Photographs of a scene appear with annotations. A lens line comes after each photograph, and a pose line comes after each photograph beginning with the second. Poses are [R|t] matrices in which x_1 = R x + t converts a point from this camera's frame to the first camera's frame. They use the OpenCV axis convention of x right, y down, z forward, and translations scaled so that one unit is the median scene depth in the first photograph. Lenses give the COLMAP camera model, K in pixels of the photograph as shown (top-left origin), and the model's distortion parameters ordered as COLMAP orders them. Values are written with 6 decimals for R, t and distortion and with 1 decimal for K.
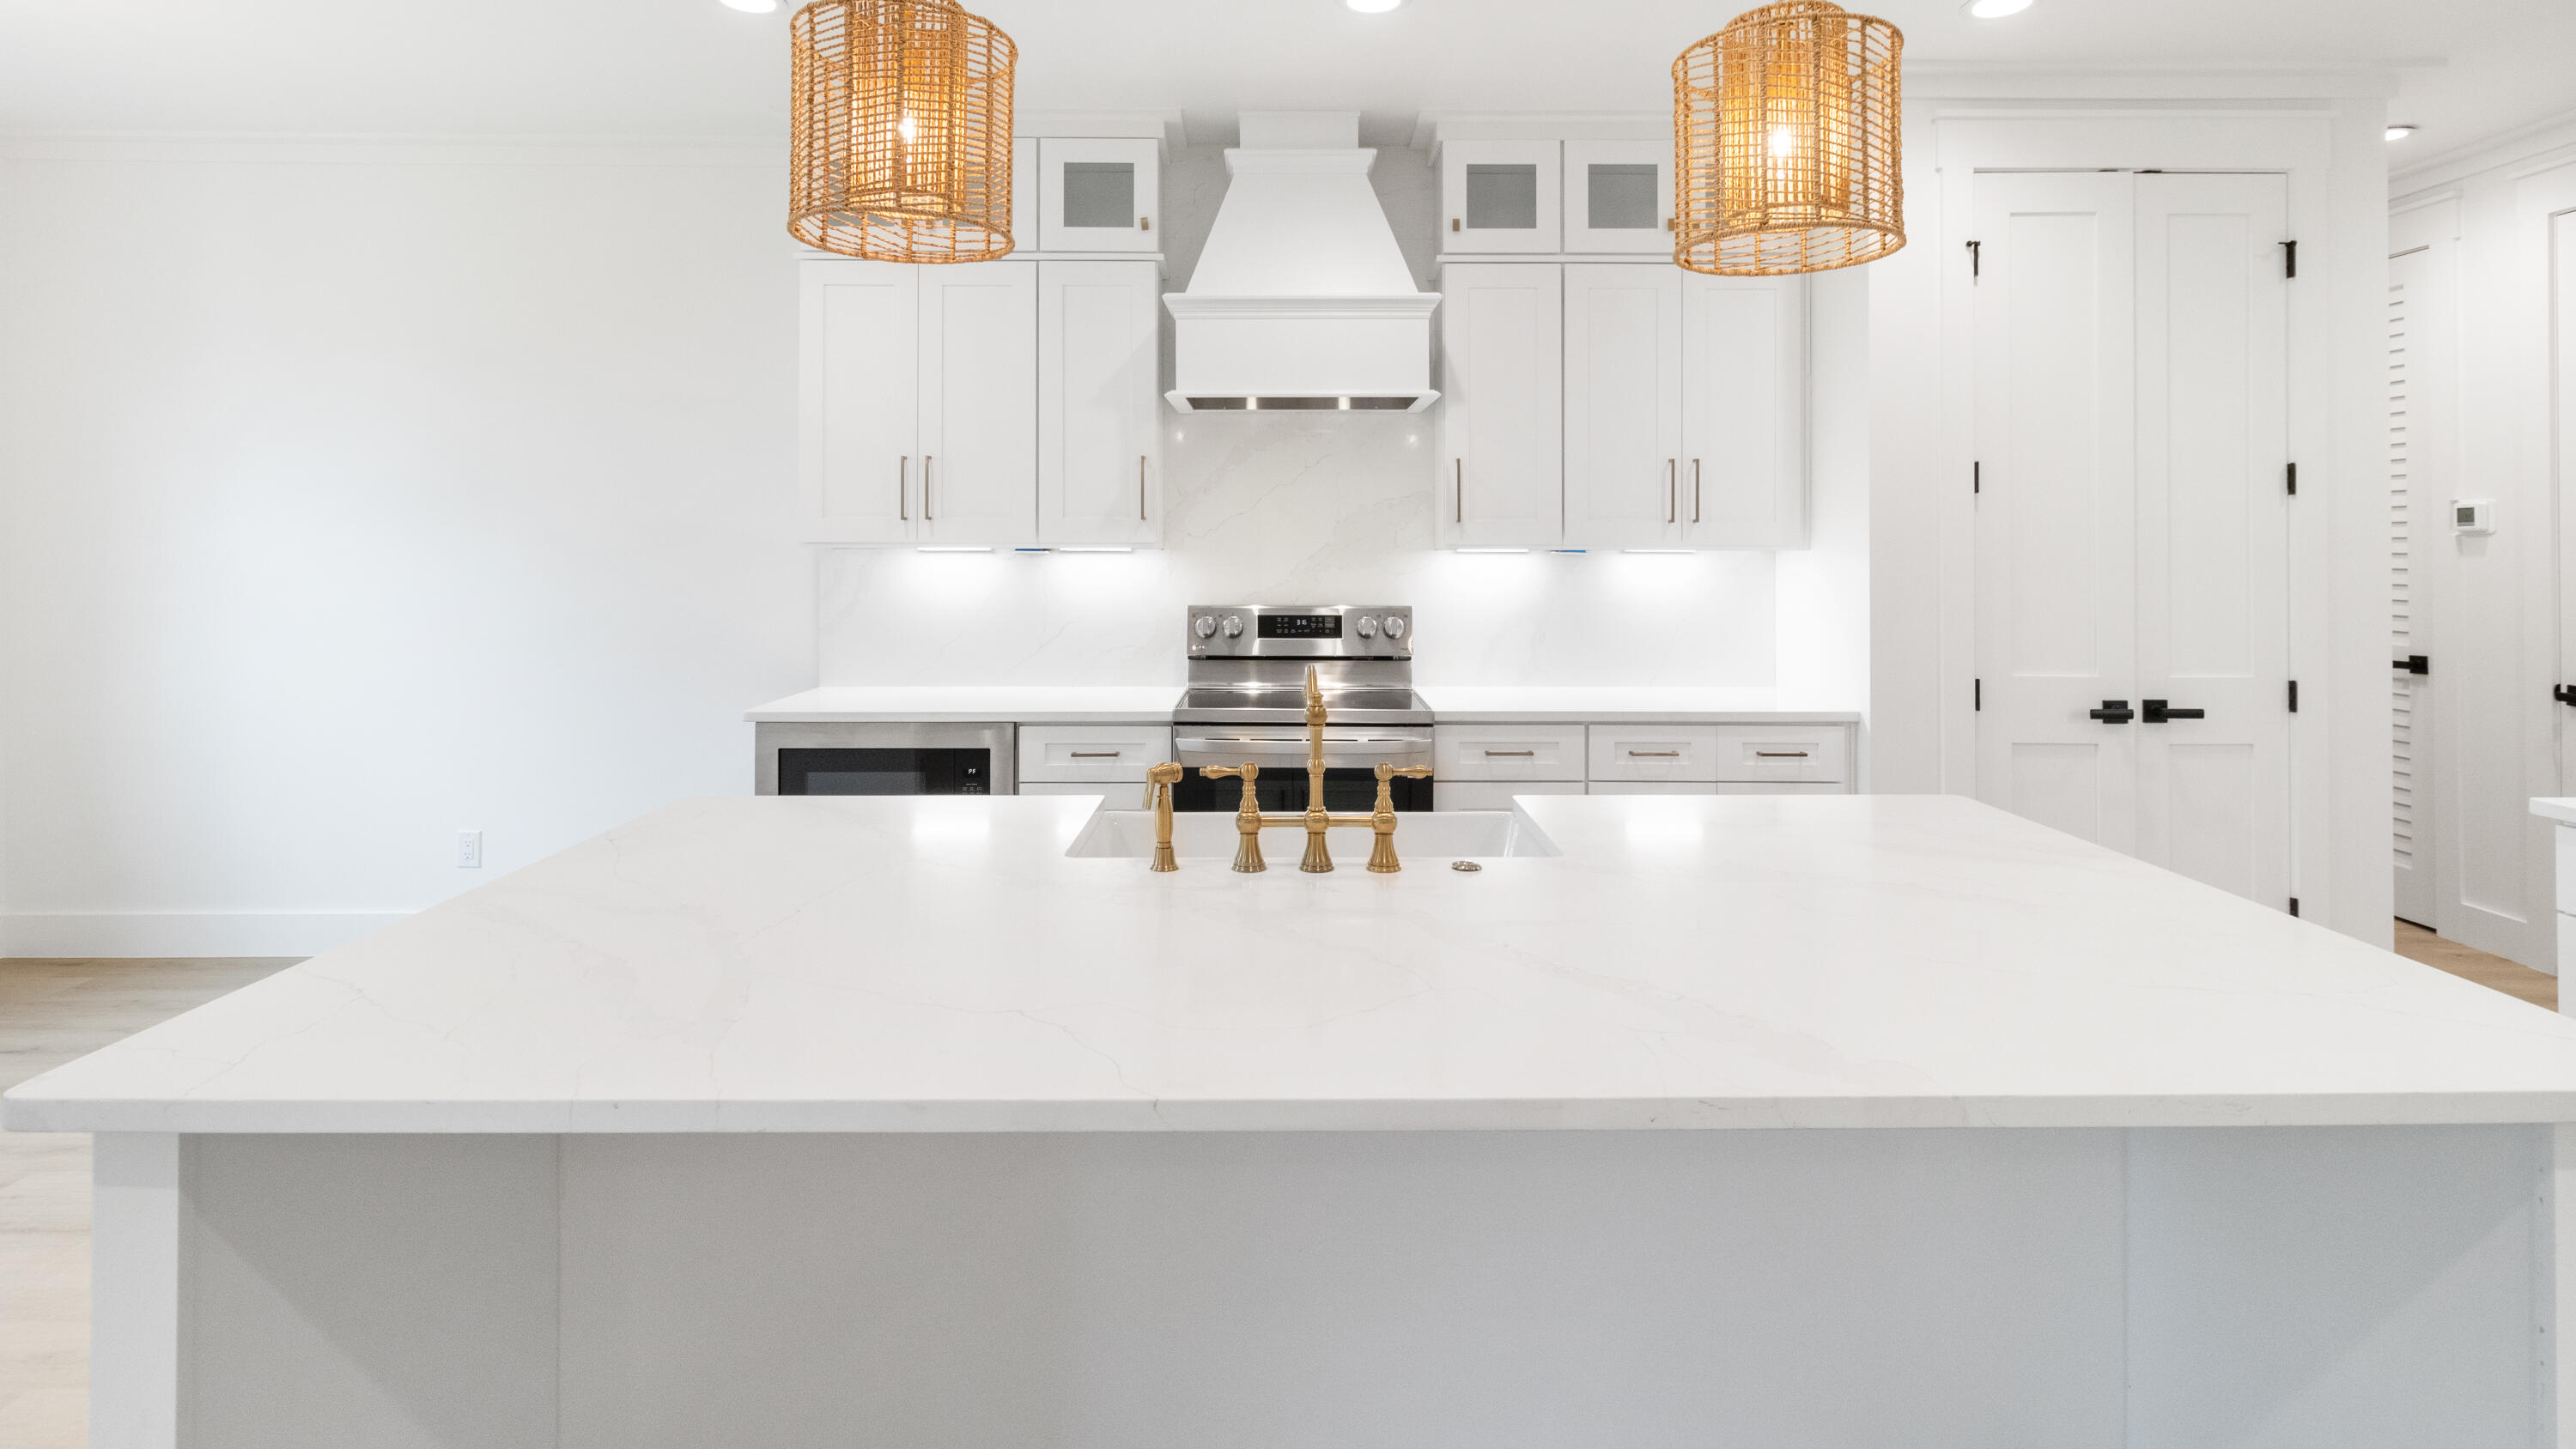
lens RADIAL K [[1238.5, 0, 1321.4], [0, 1238.5, 556.5], [0, 0, 1]] dist [0.001081, 0.003778]
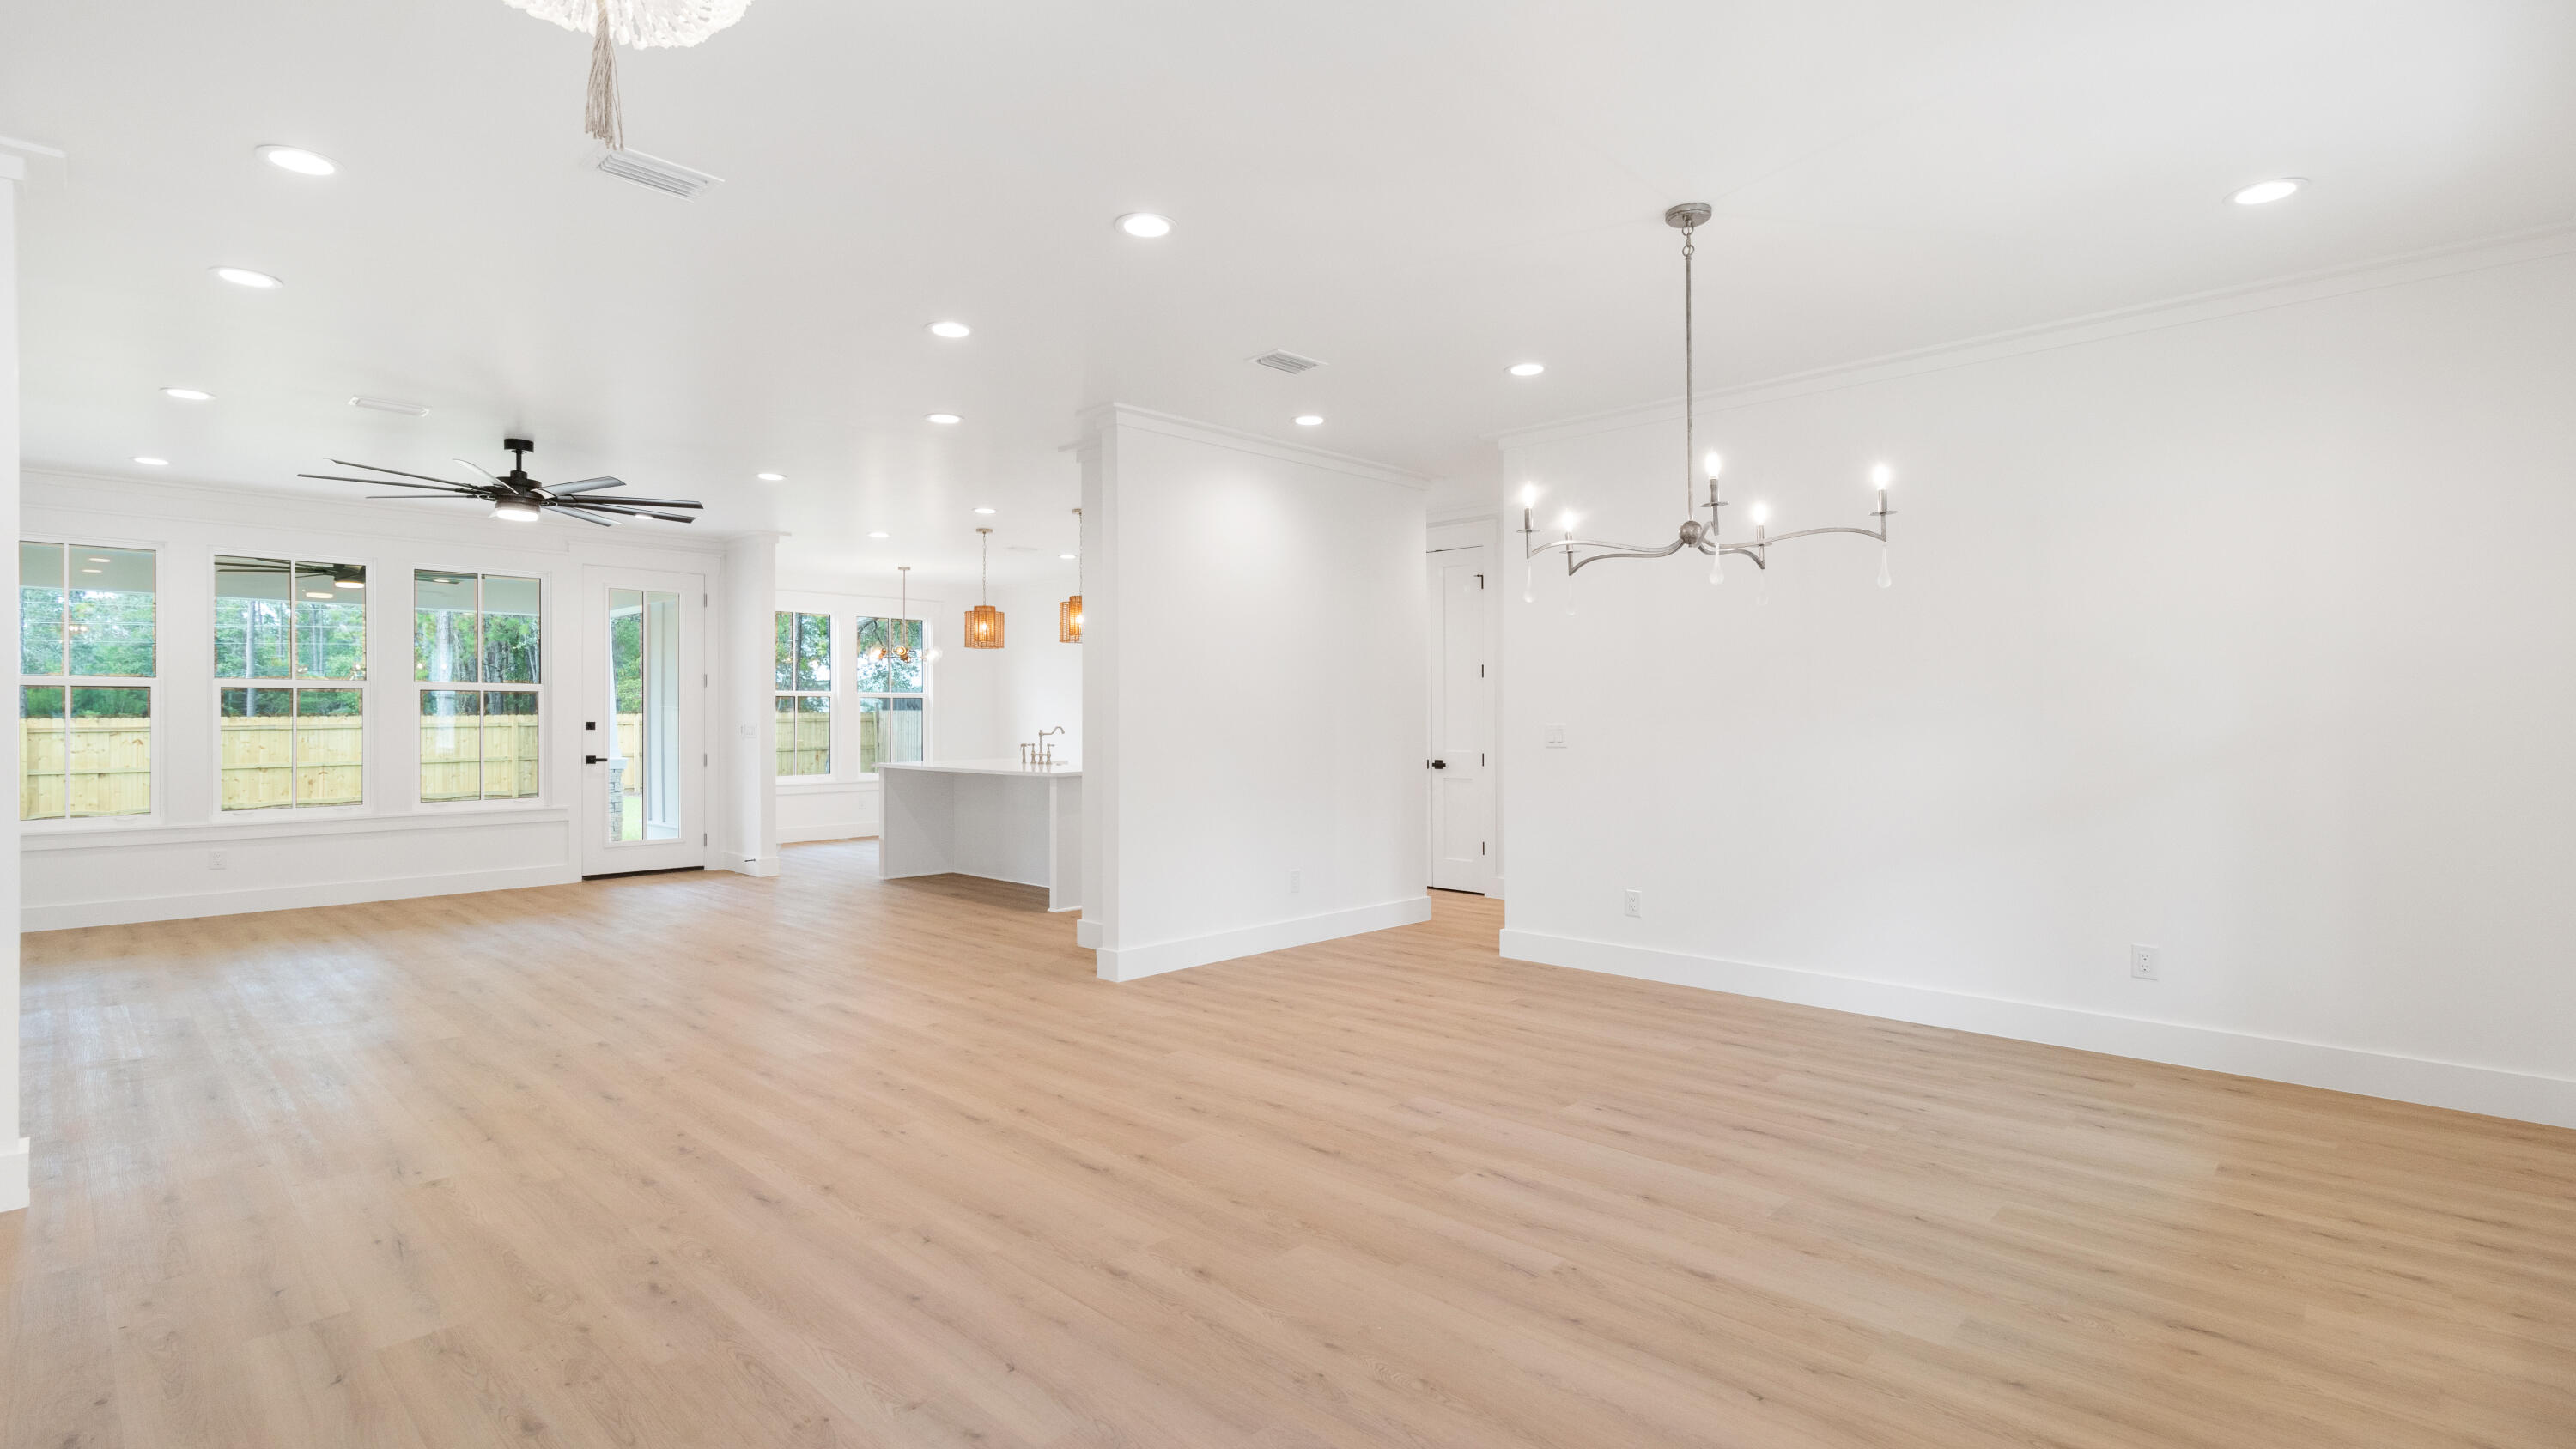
lens RADIAL K [[1238.5, 0, 1302.0], [0, 1238.5, 725.8], [0, 0, 1]] dist [0.001081, 0.003778]
pose [[0.705665, 0.000652, -0.708545, 2.050292], [-0.000912, 1.000000, 0.000012, 0.042520], [0.708545, 0.000638, 0.705665, -0.875865]]
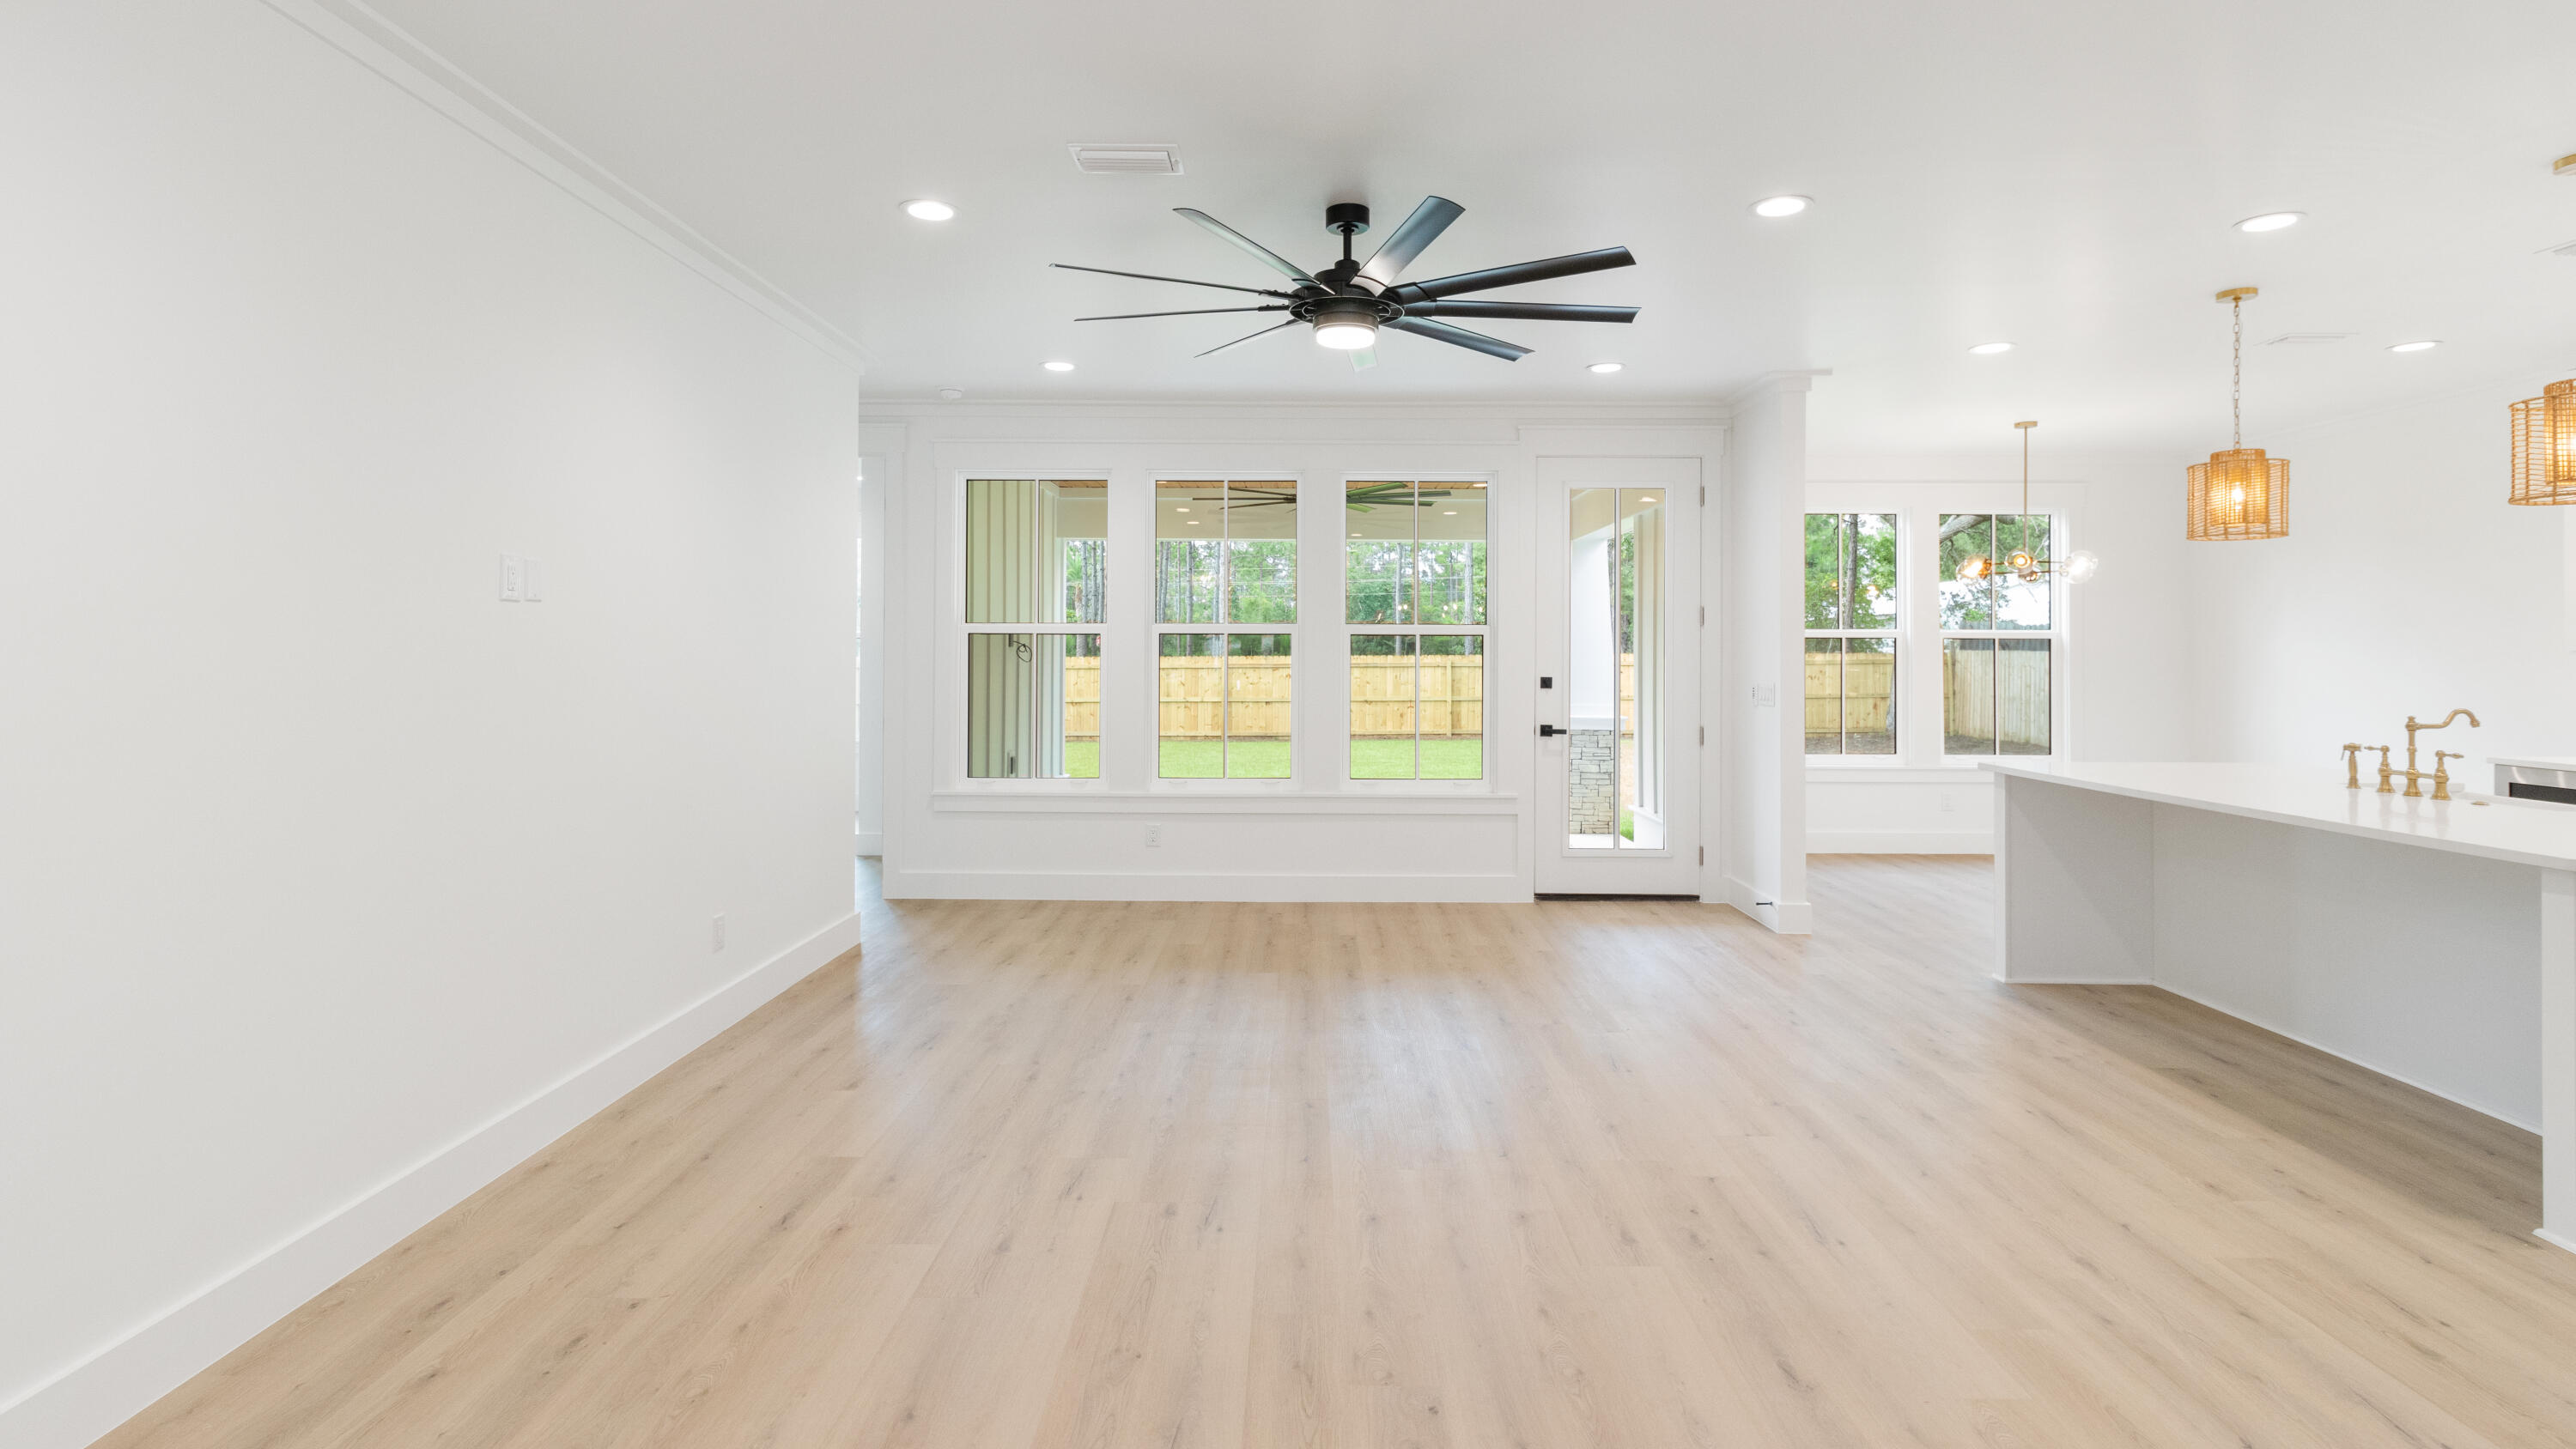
lens RADIAL K [[1238.5, 0, 1291.6], [0, 1238.5, 642.9], [0, 0, 1]] dist [0.001081, 0.003778]
pose [[-0.022787, -0.009961, -0.999691, 1.054146], [-0.007928, 0.999921, -0.009782, 0.006568], [0.999709, 0.007702, -0.022865, -0.455806]]
